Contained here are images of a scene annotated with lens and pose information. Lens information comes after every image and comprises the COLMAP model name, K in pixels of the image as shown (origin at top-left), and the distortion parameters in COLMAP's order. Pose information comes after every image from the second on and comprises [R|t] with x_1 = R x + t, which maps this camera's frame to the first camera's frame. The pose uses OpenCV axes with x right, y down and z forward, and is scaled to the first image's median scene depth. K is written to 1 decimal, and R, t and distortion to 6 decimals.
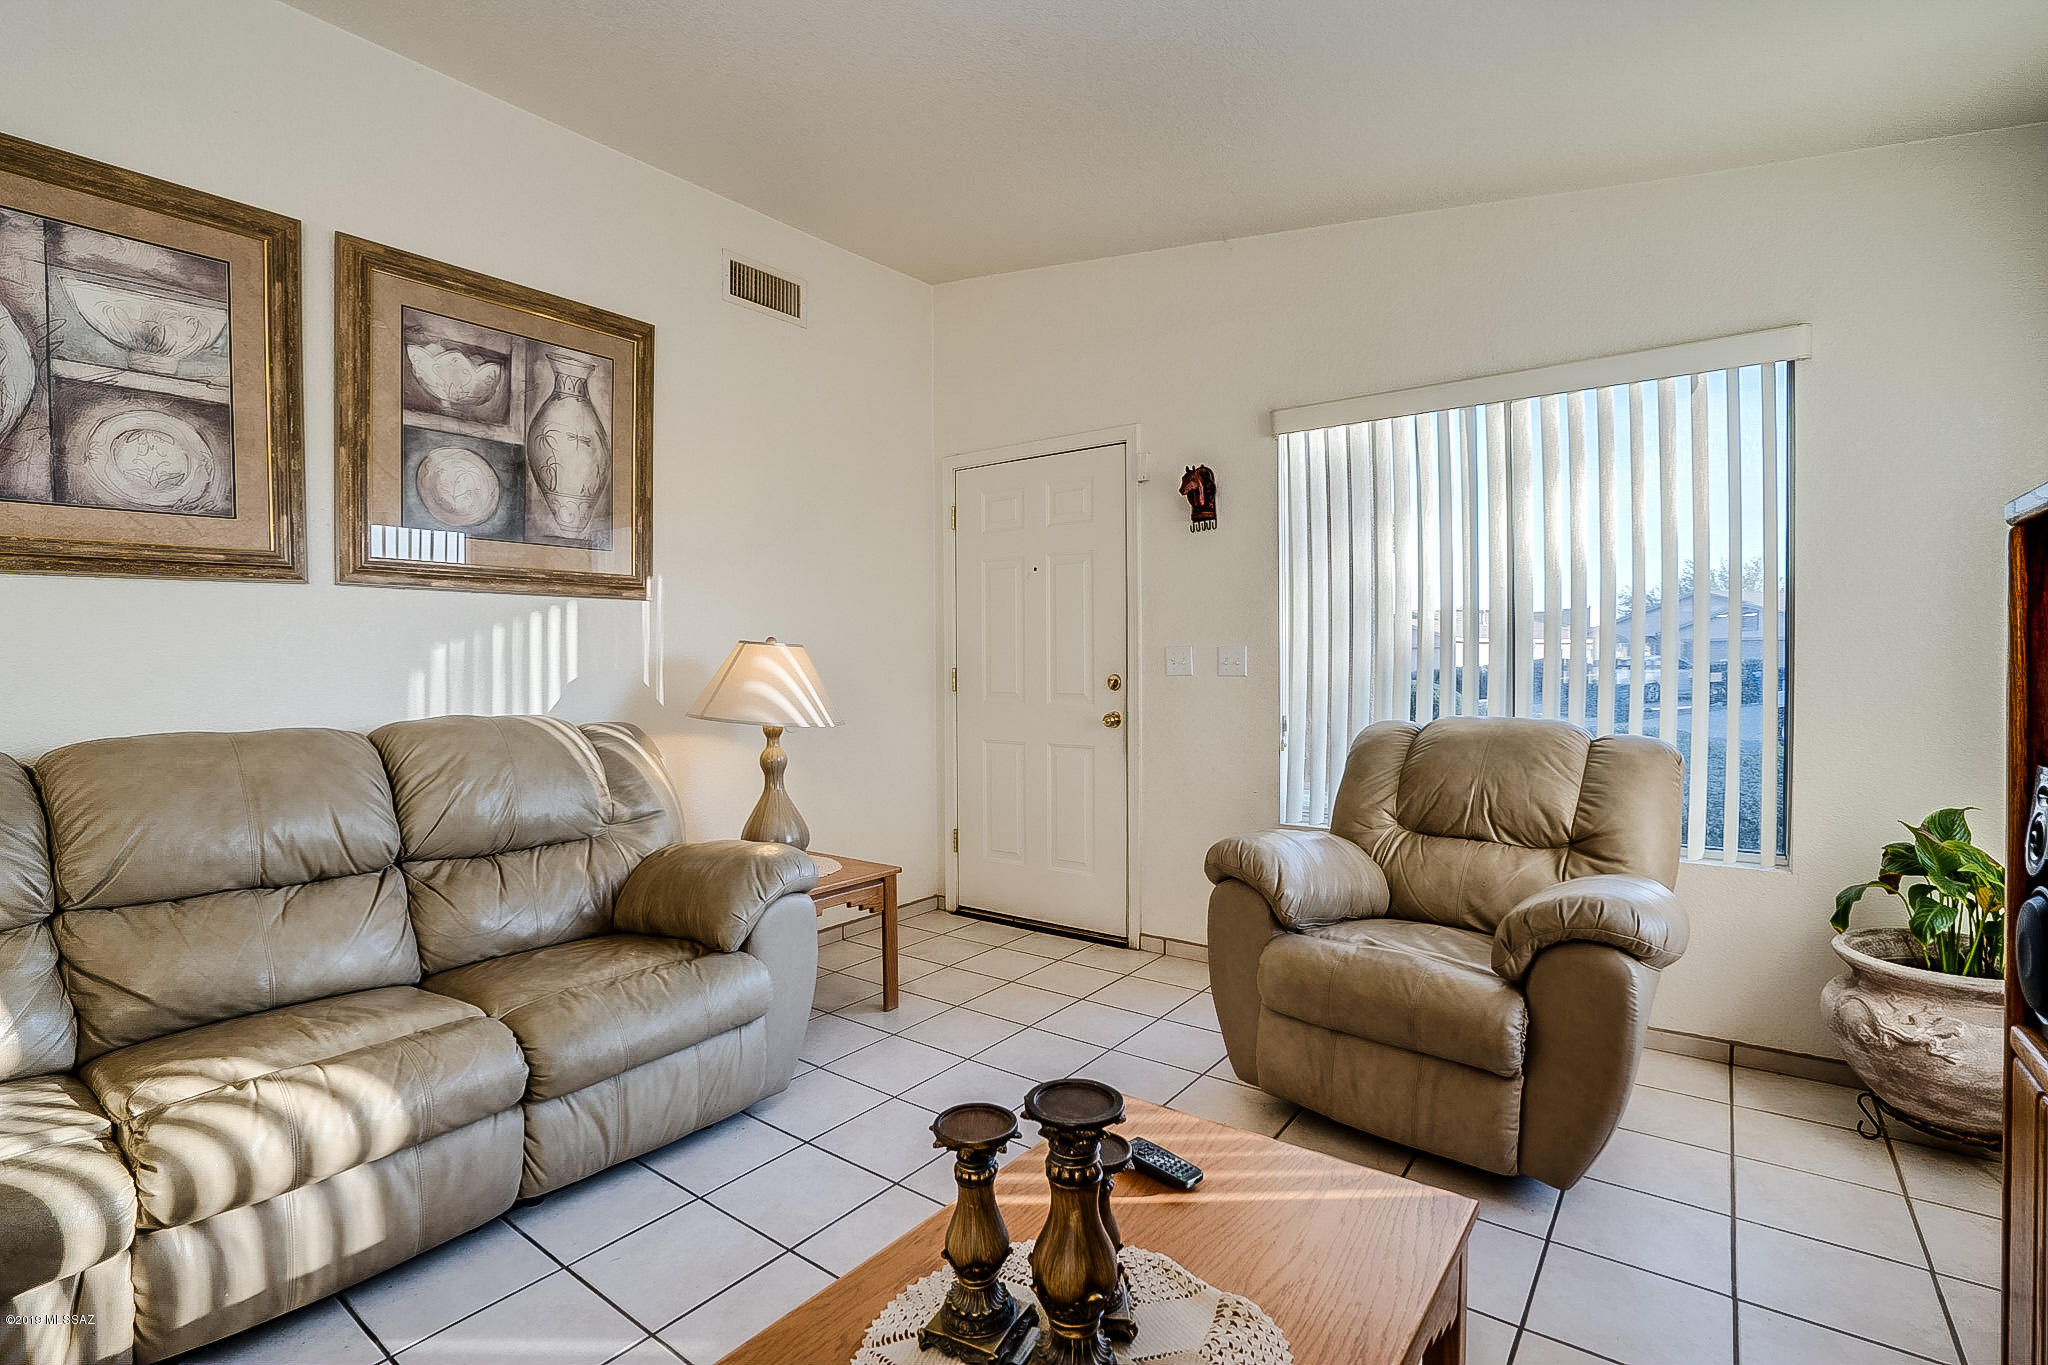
lens RADIAL K [[963.3, 0, 1022.9], [0, 963.3, 669.9], [0, 0, 1]] dist [-0.025760, 0.003953]
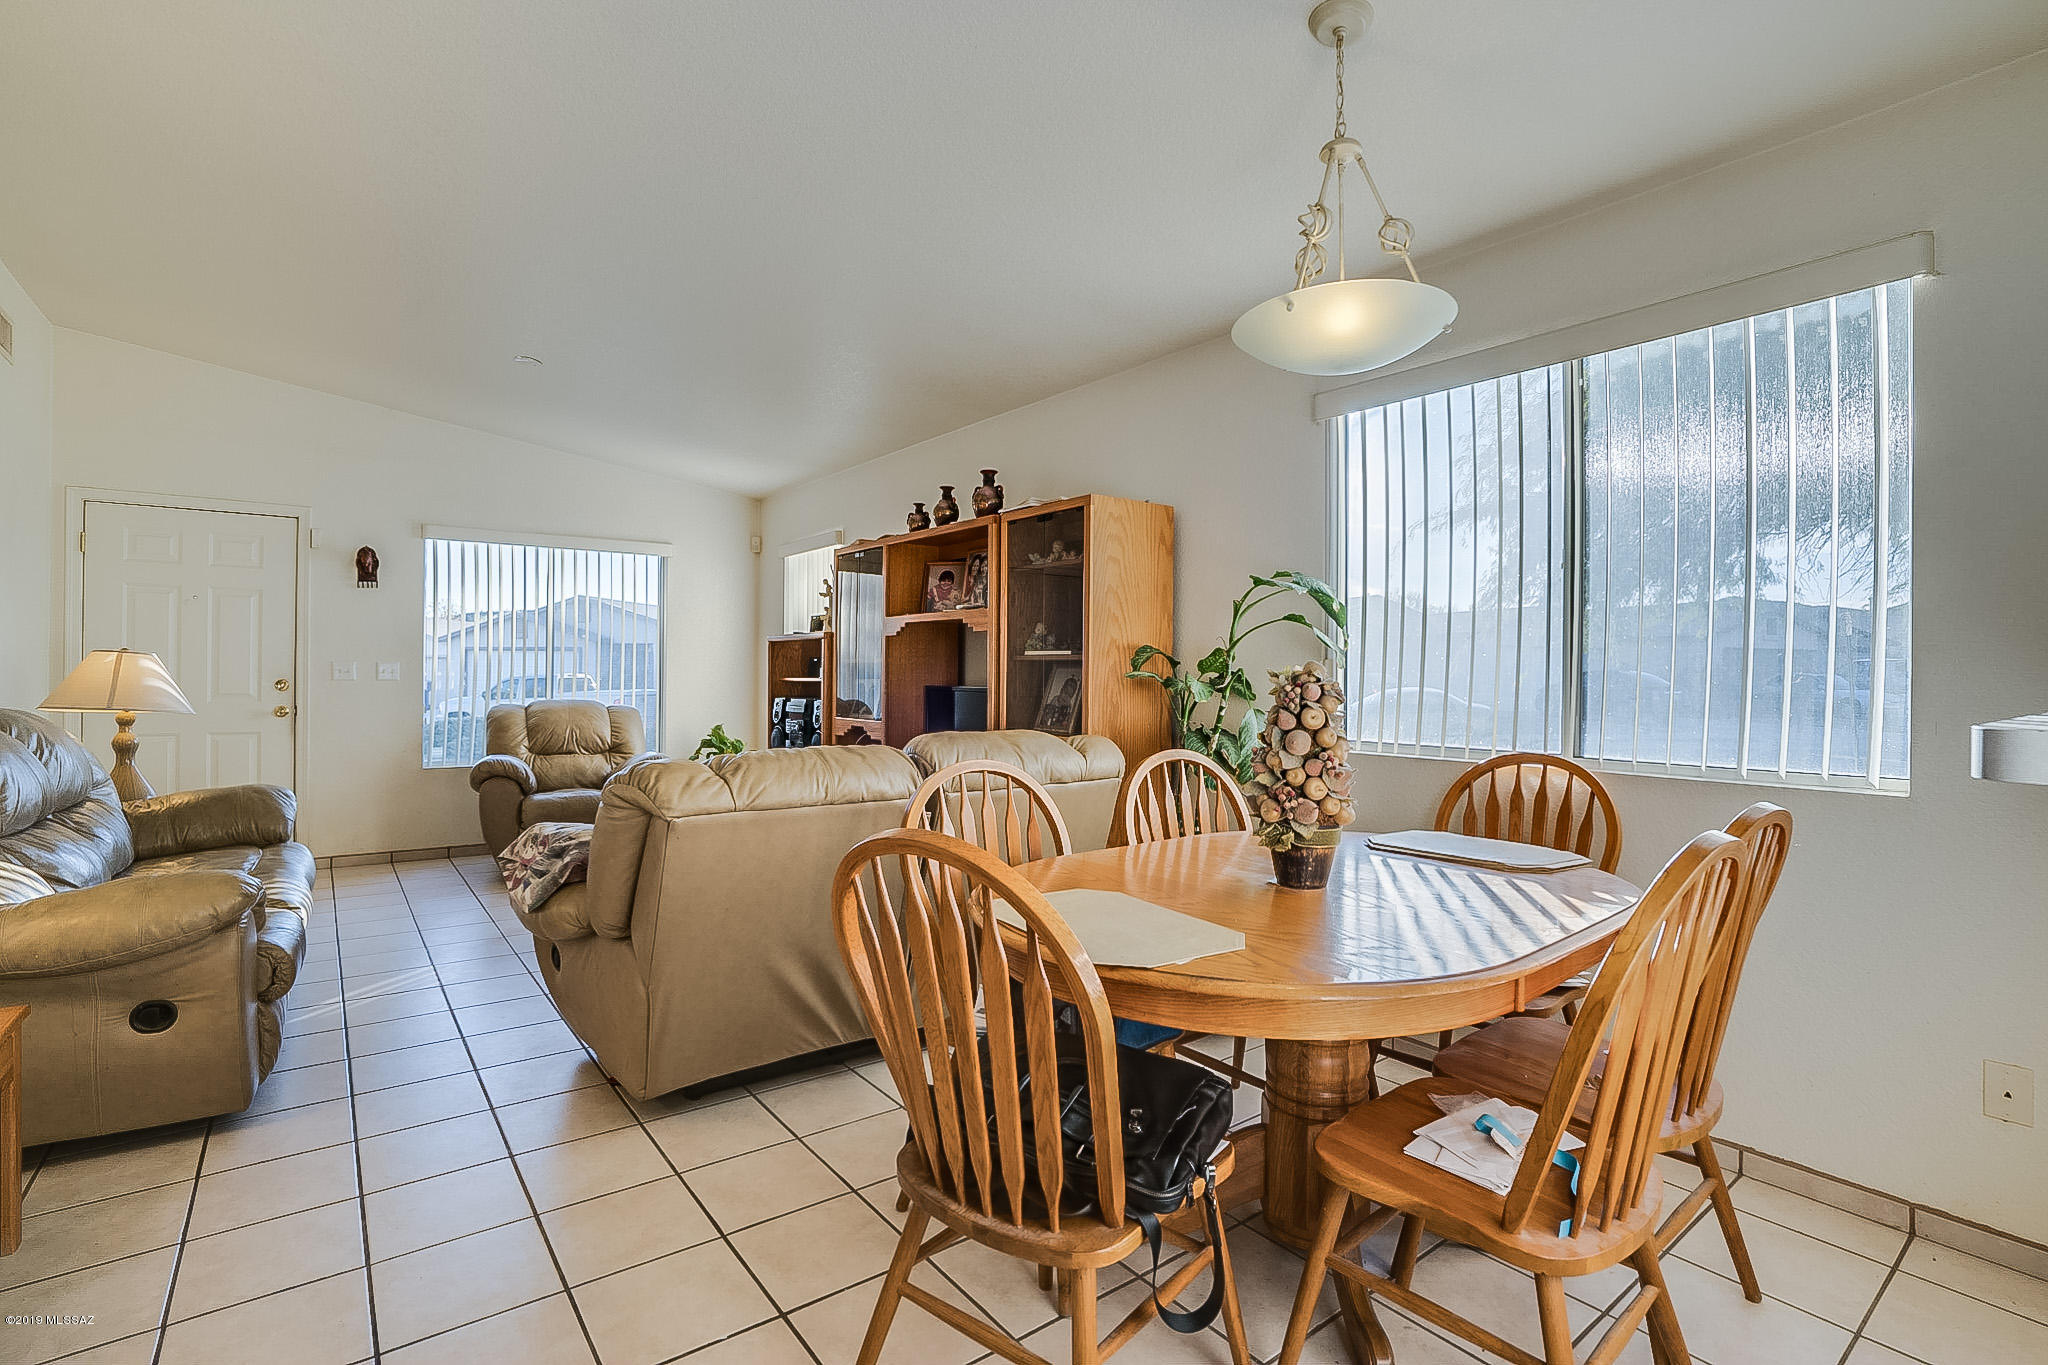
lens RADIAL K [[963.3, 0, 1012.9], [0, 963.3, 681.2], [0, 0, 1]] dist [-0.025760, 0.003953]
pose [[0.292371, 0.003400, 0.956299, -1.112159], [0.002524, 0.999987, -0.004327, 0.018760], [-0.956302, 0.003679, 0.292359, -0.516217]]
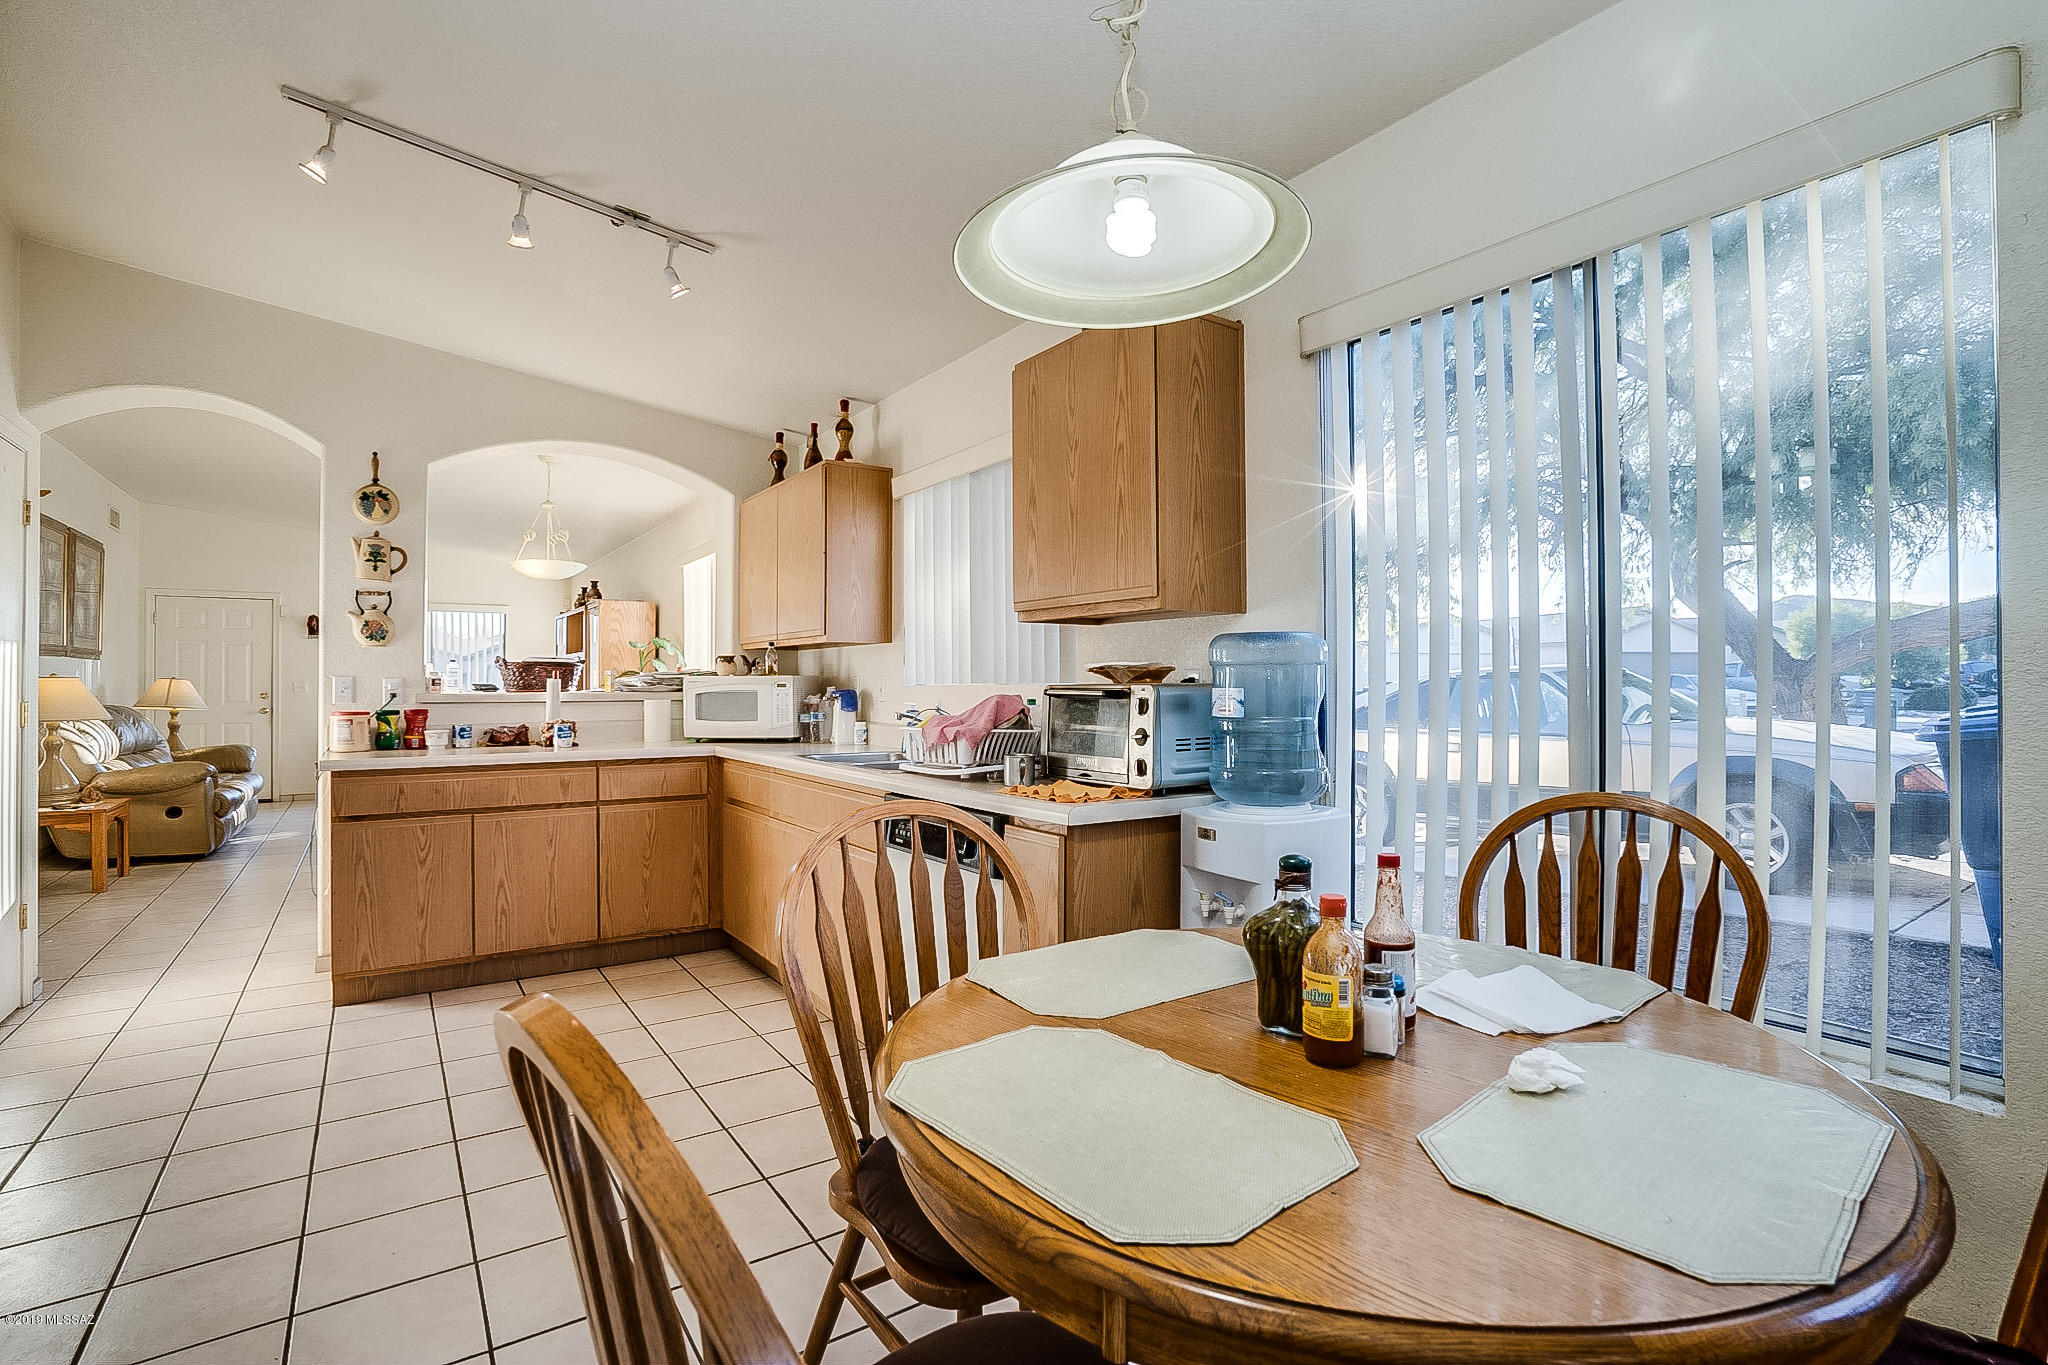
lens RADIAL K [[963.3, 0, 1022.0], [0, 963.3, 684.3], [0, 0, 1]] dist [-0.025760, 0.003953]
pose [[0.335494, 0.007519, 0.942012, -1.870905], [0.016155, 0.999775, -0.013733, 0.058382], [-0.941904, 0.019826, 0.335297, -1.991525]]
